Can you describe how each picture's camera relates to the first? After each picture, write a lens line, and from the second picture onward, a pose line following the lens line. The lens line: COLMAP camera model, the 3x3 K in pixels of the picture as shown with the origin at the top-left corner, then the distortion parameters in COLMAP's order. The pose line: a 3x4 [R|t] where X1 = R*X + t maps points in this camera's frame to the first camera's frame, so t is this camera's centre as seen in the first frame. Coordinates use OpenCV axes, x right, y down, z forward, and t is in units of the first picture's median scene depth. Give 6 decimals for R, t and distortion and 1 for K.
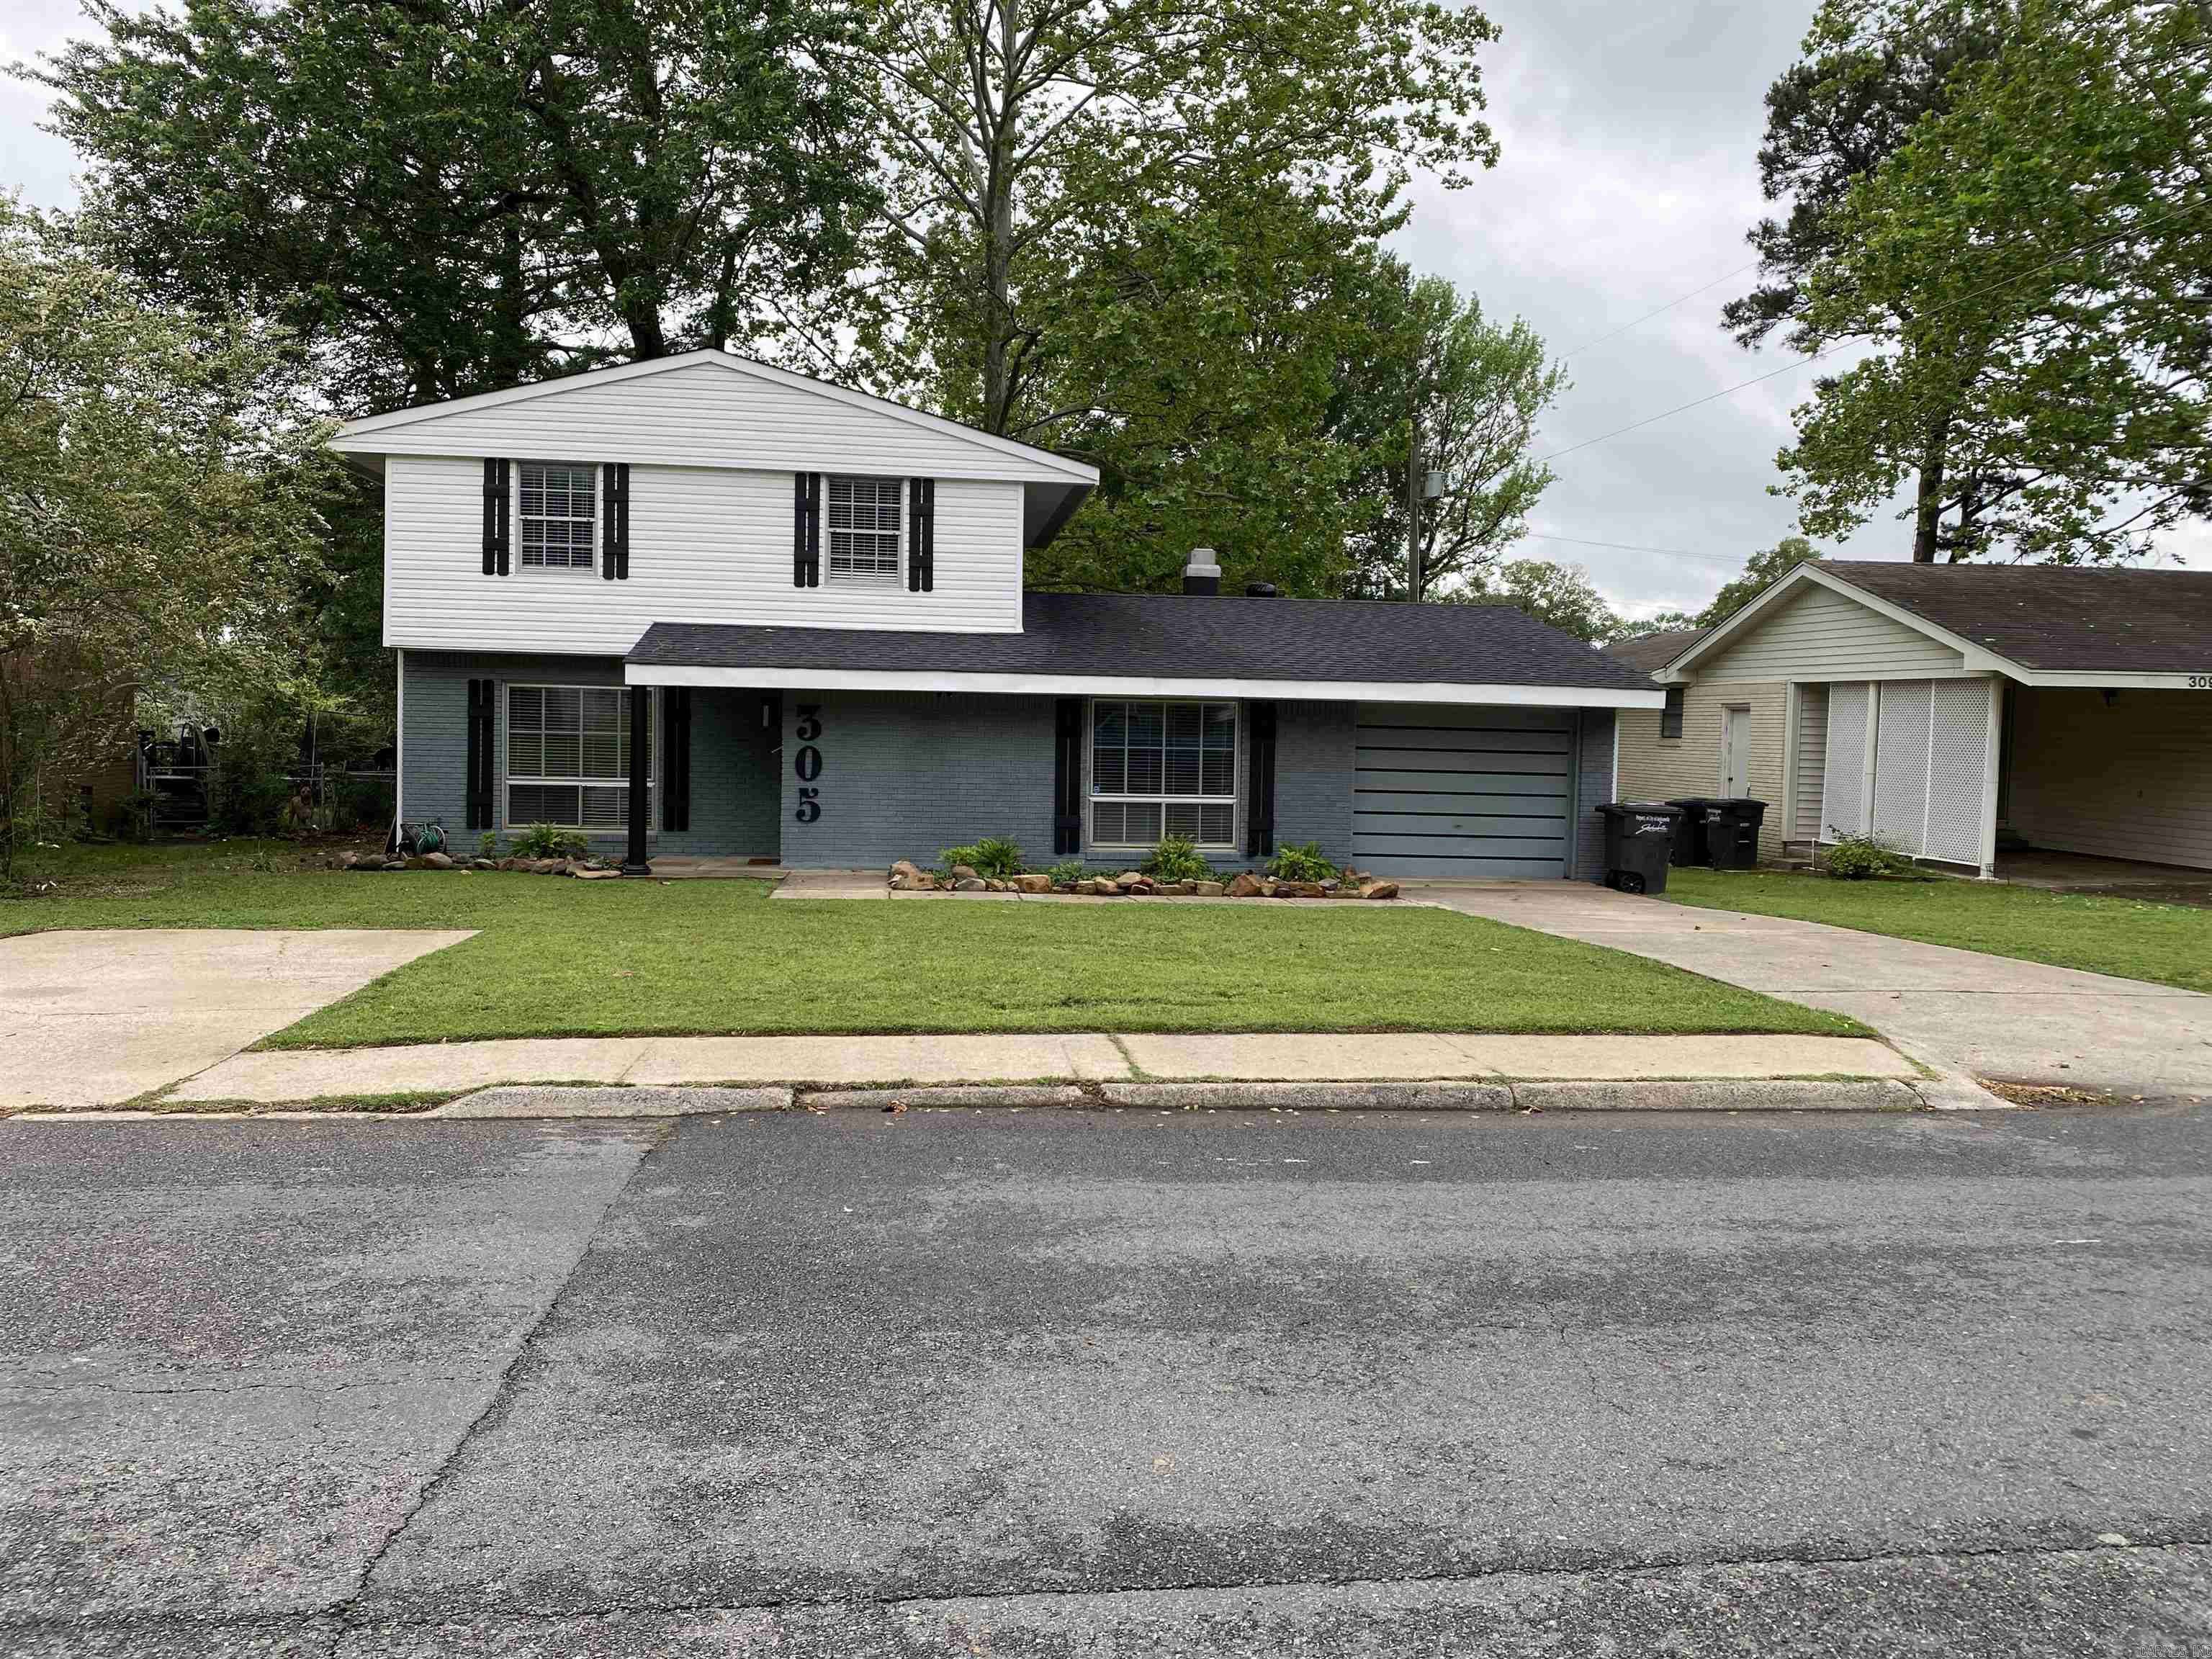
lens RADIAL K [[1657.5, 0, 1097.6], [0, 1657.5, 819.8], [0, 0, 1]] dist [0.017143, -0.002819]
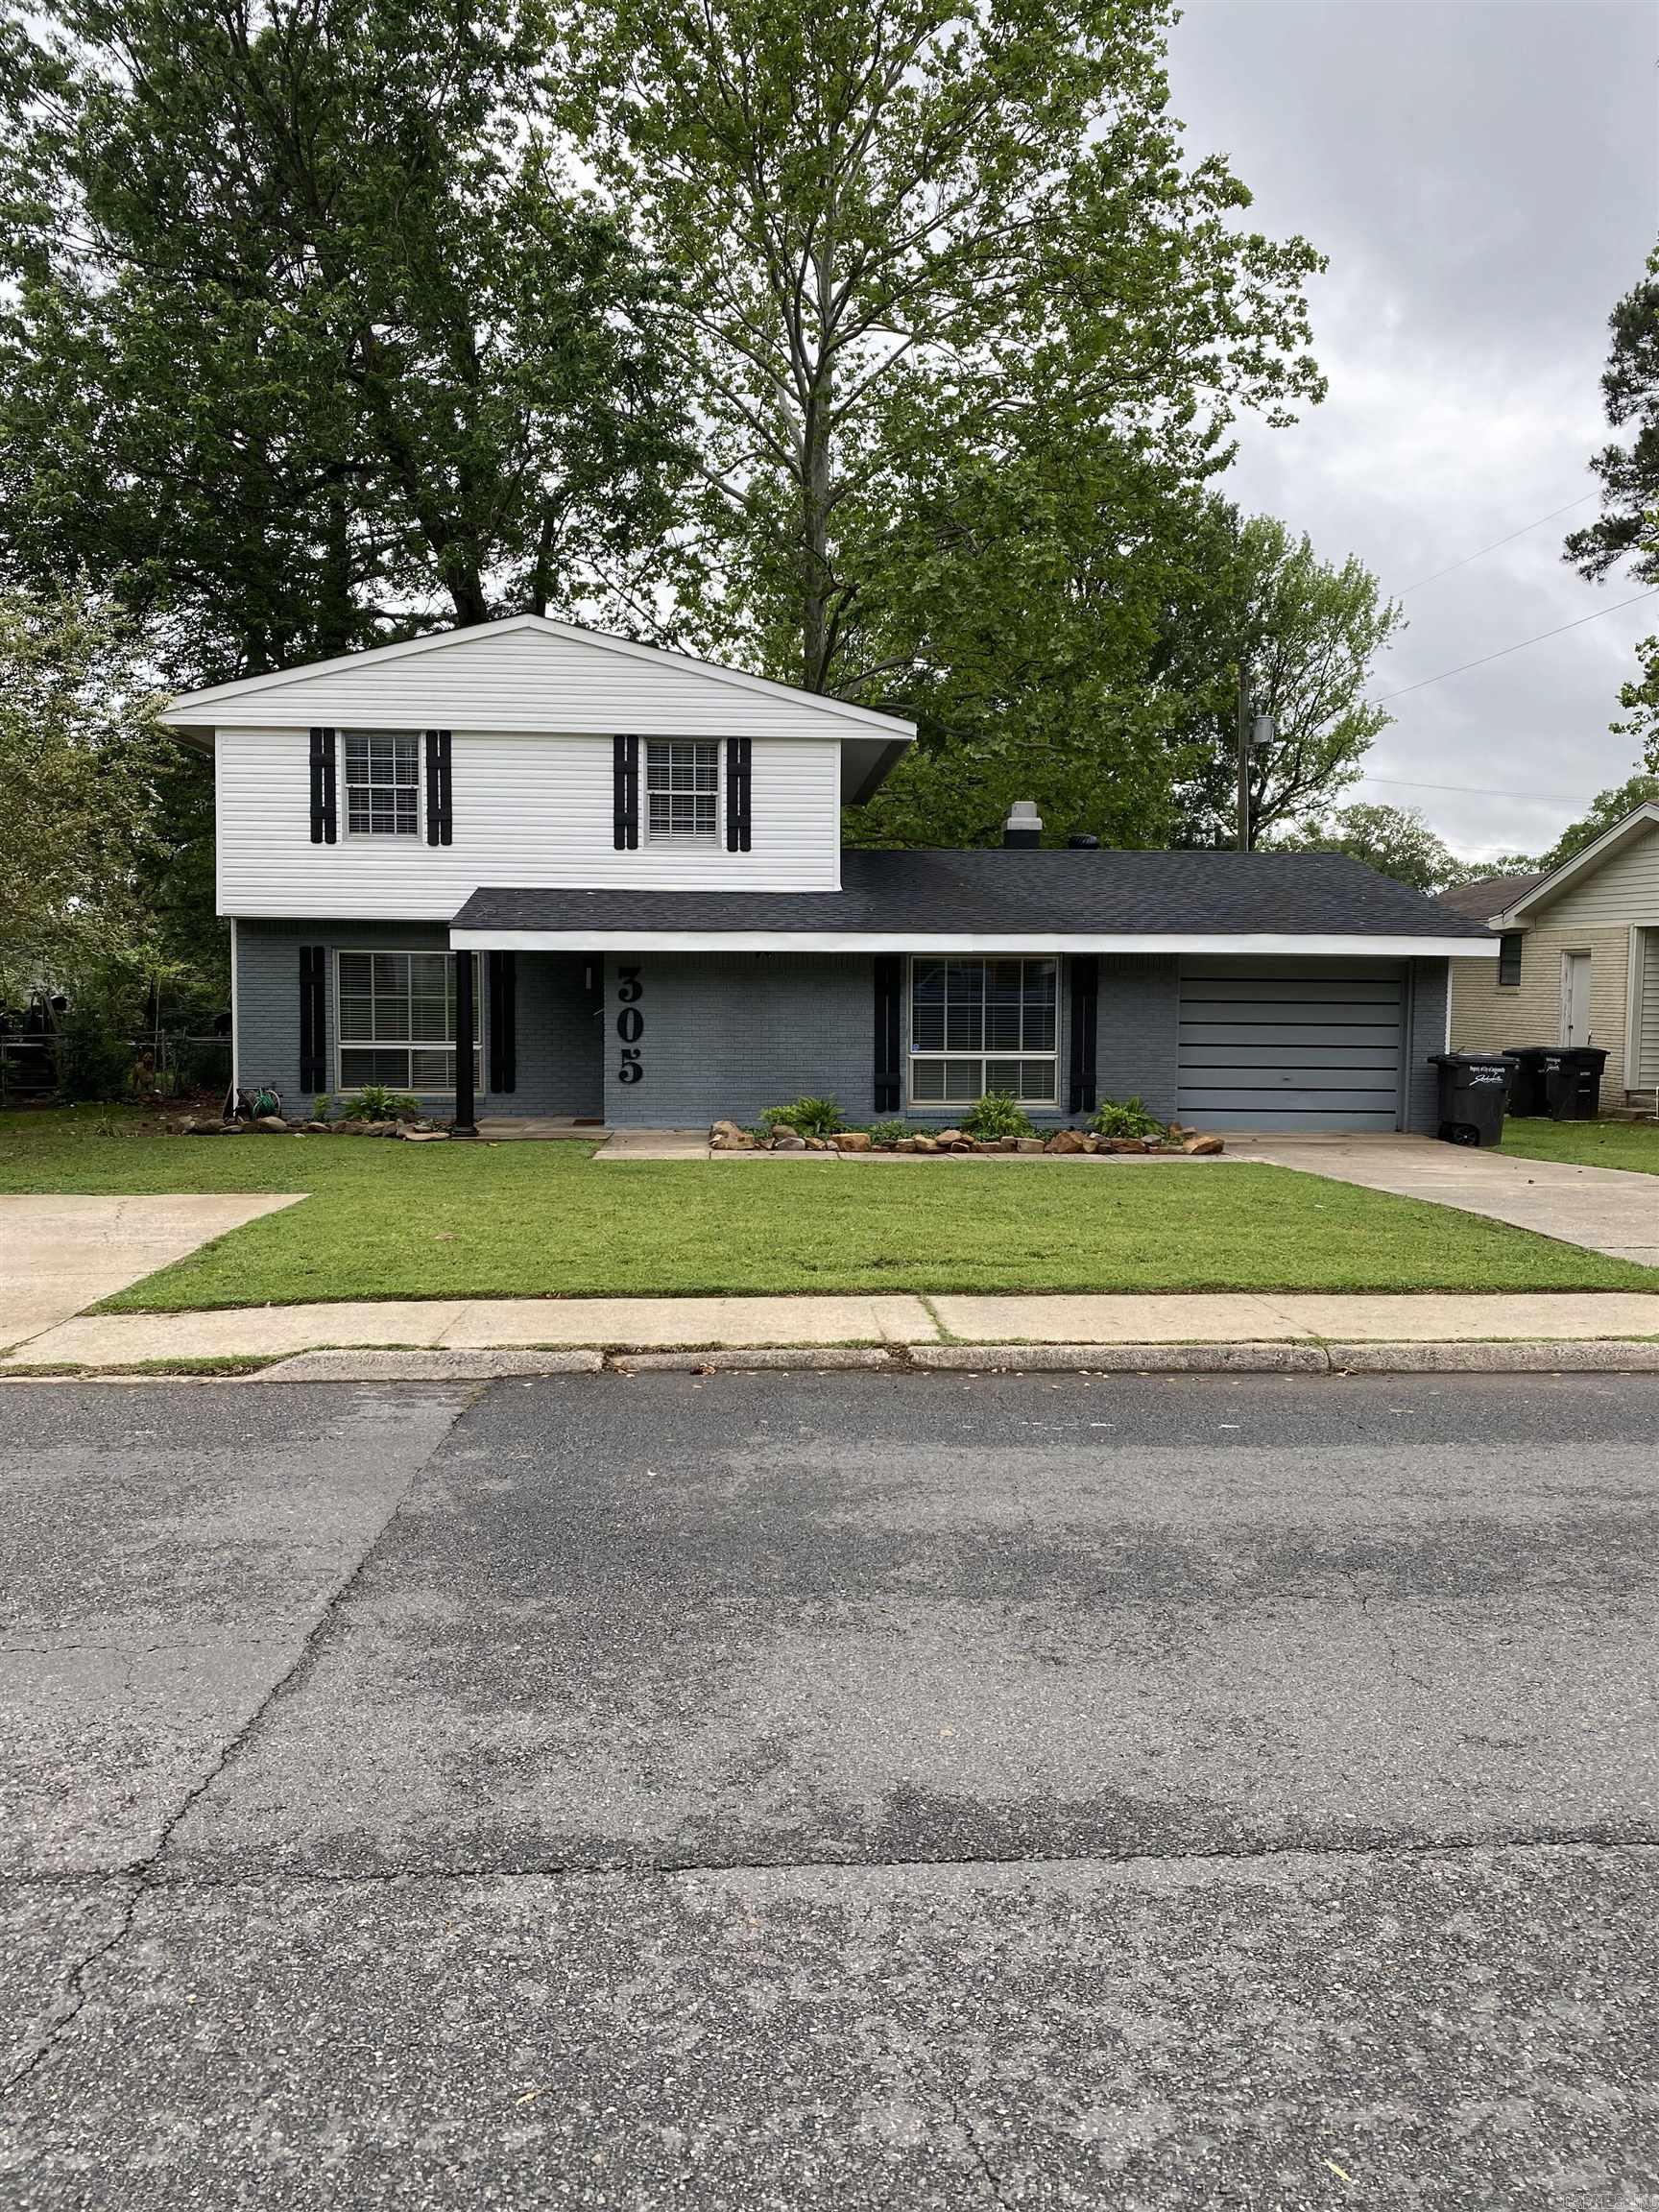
lens RADIAL K [[1655.6, 0, 829.5], [0, 1655.6, 1106.0], [0, 0, 1]] dist [0.020462, -0.005025]
pose [[0.998207, -0.010382, -0.058956, 0.005232], [0.011489, 0.999763, 0.018470, -0.001697], [0.058751, -0.019114, 0.998090, 0.000929]]
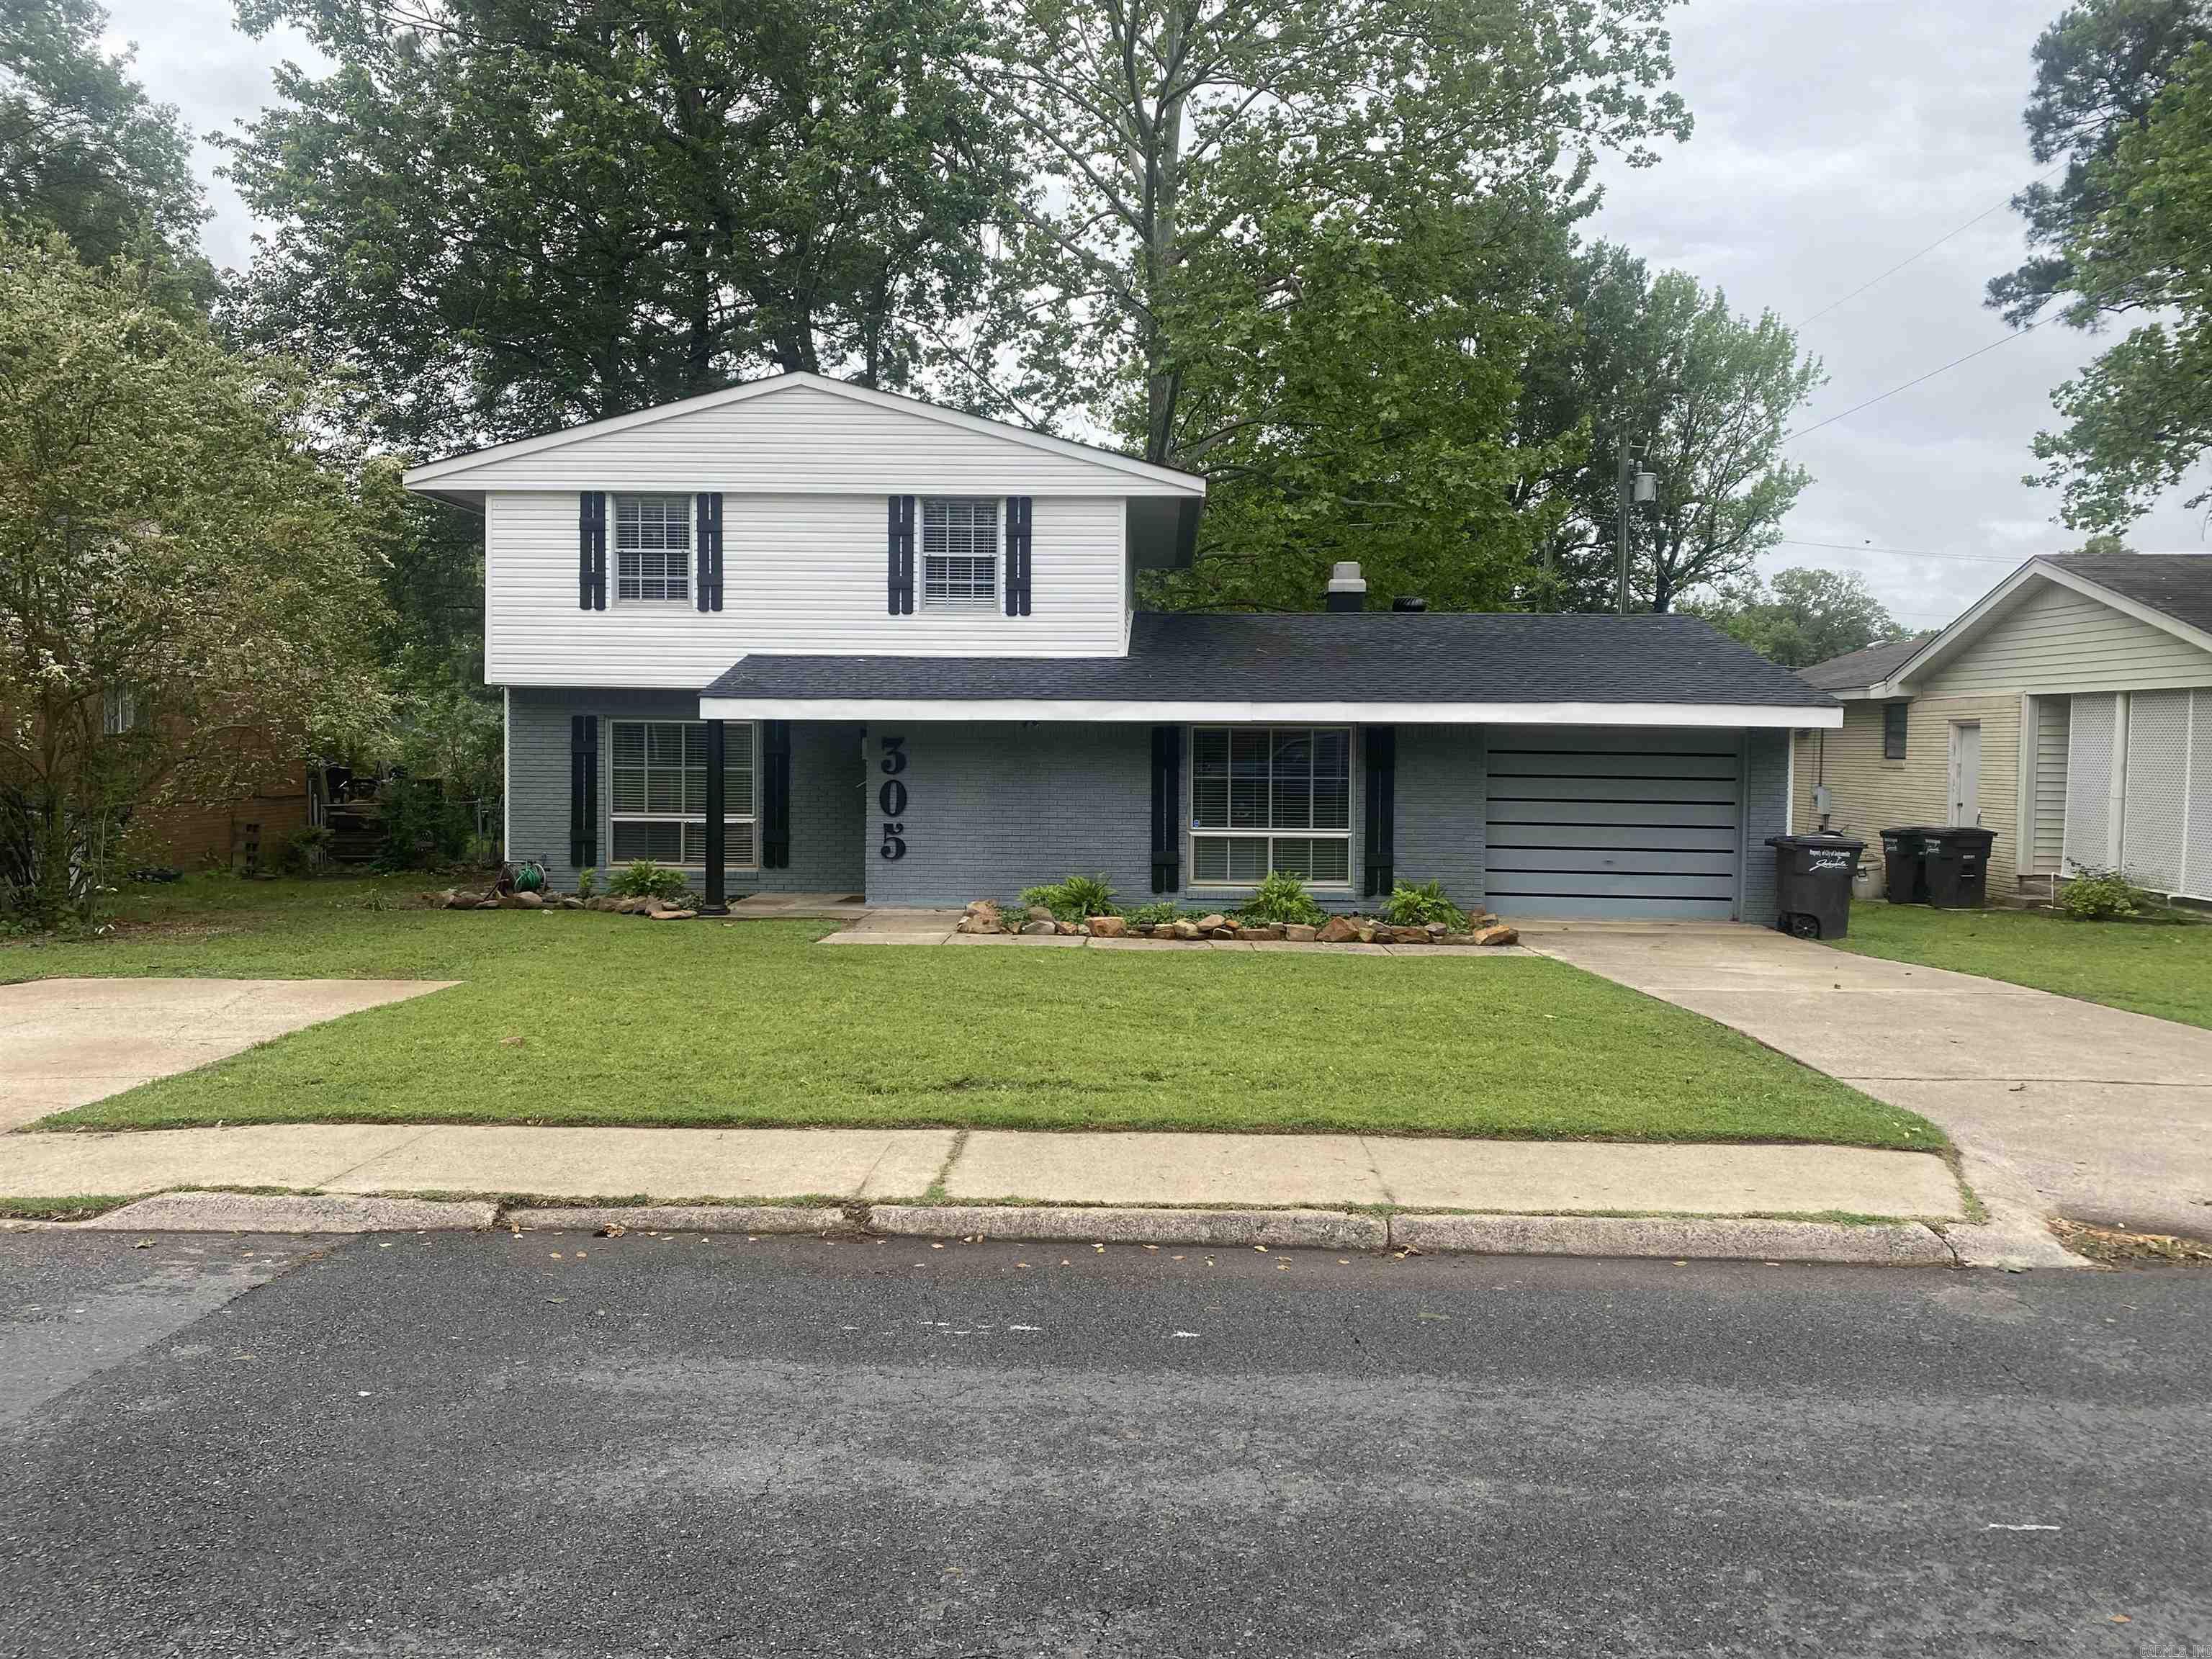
lens RADIAL K [[1655.6, 0, 1097.6], [0, 1655.6, 823.5], [0, 0, 1]] dist [0.020462, -0.005025]
pose [[0.988328, -0.005274, -0.152247, 0.082875], [0.003367, 0.999913, -0.012782, -0.006376], [0.152301, 0.012120, 0.988260, 0.070061]]
